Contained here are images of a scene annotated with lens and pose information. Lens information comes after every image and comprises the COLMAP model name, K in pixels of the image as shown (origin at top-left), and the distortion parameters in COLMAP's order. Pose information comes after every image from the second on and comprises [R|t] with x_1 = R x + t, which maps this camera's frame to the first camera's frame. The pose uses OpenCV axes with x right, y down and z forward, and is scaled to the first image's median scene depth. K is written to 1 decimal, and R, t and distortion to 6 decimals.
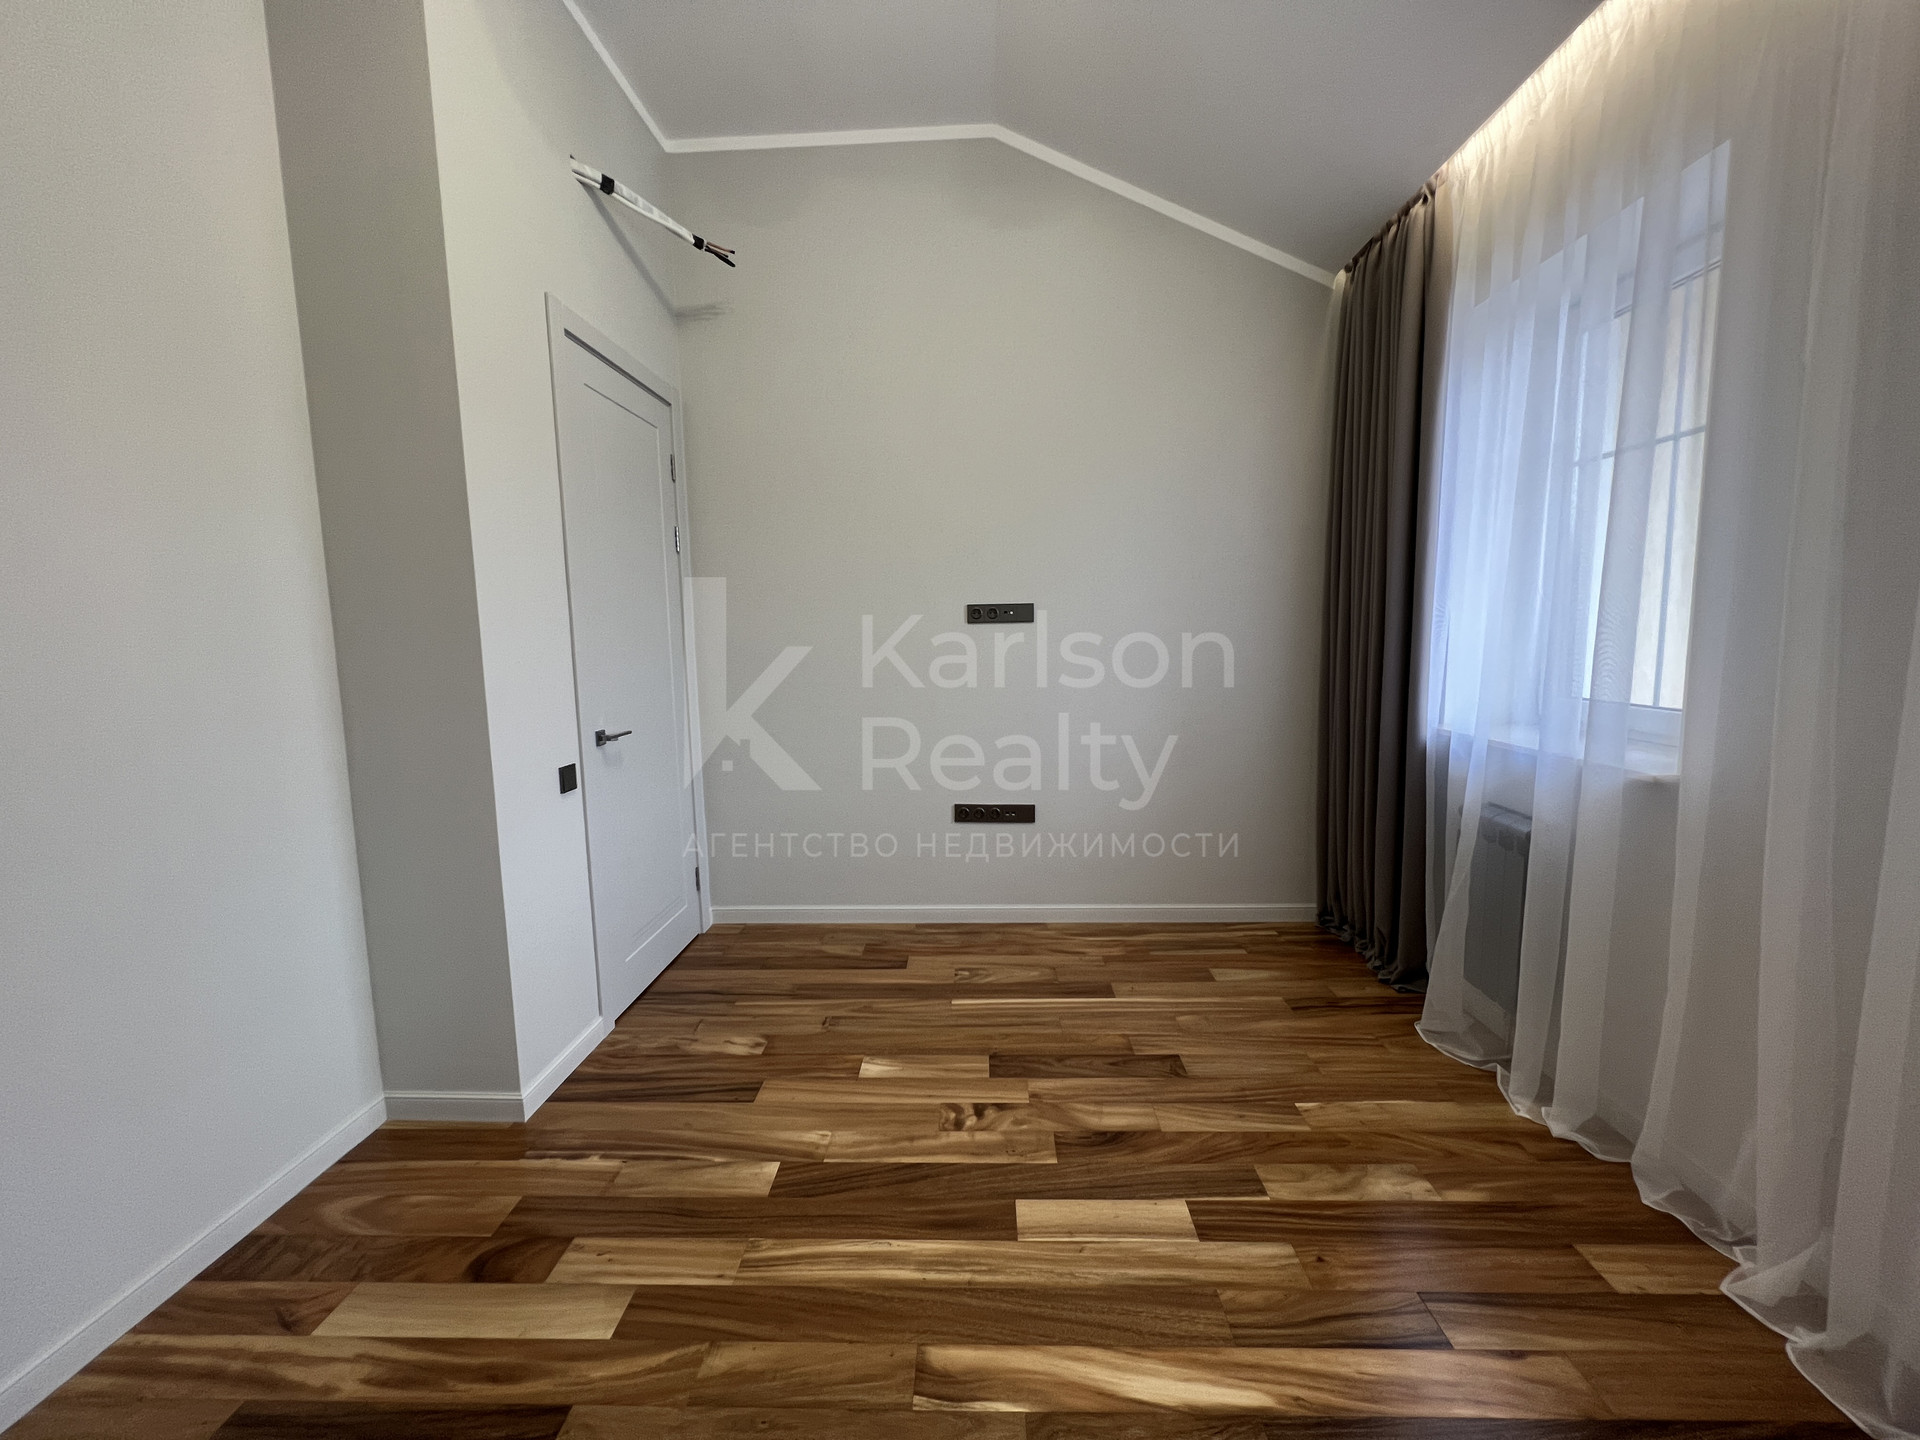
lens RADIAL K [[766.1, 0, 971.6], [0, 766.1, 715.6], [0, 0, 1]] dist [-0.002708, 0.001012]
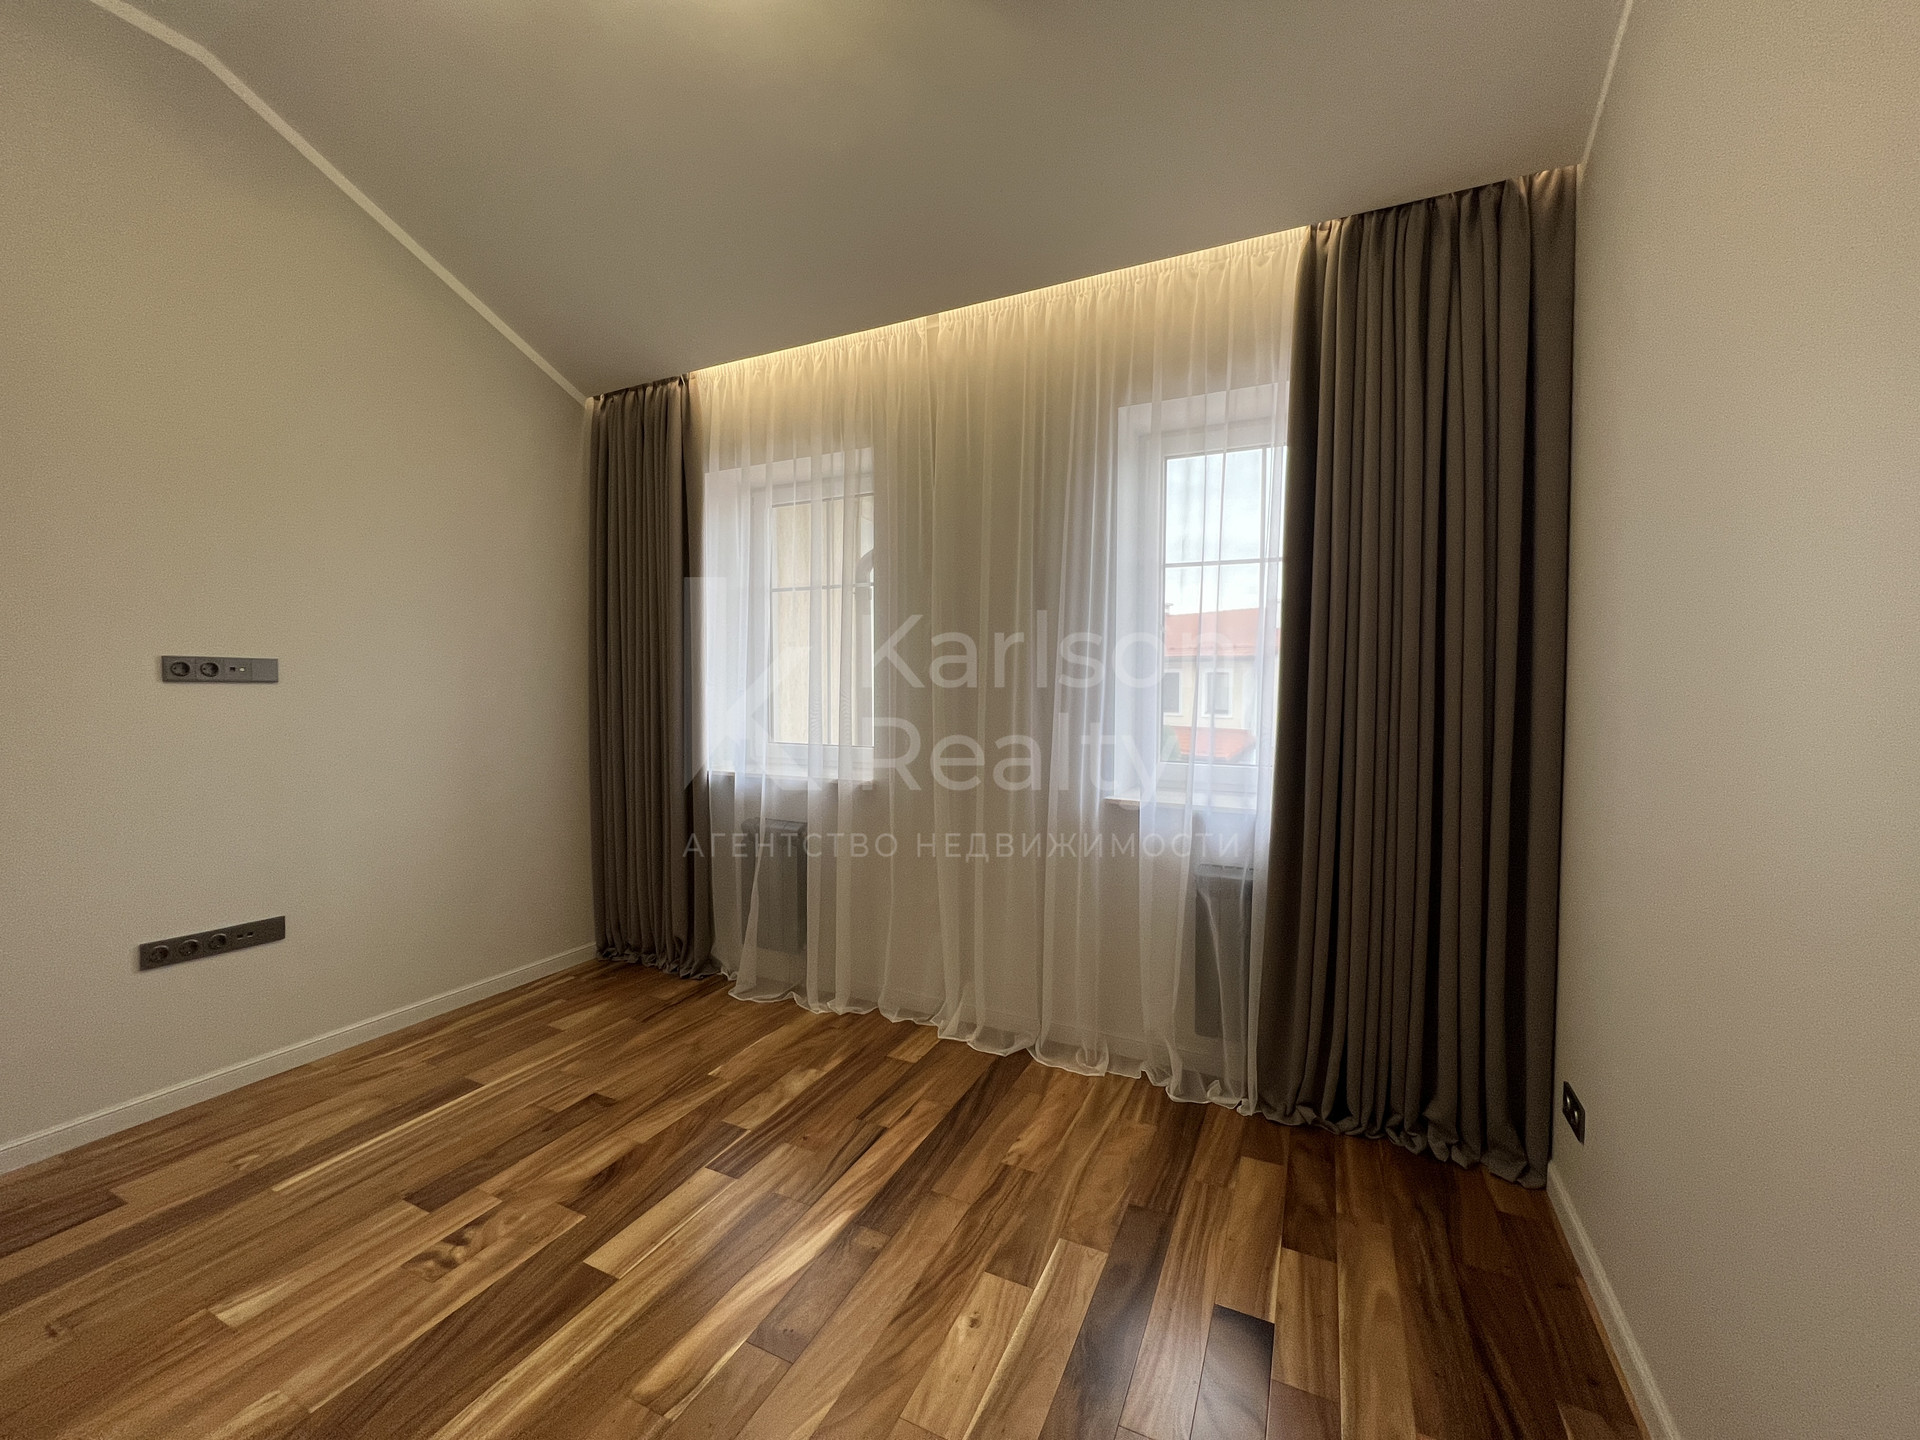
lens RADIAL K [[766.1, 0, 949.6], [0, 766.1, 717.0], [0, 0, 1]] dist [-0.002708, 0.001012]
pose [[0.411565, -0.014566, 0.911264, -0.528751], [0.089994, 0.995635, -0.024731, -0.007081], [-0.906926, 0.092187, 0.411080, 0.072132]]
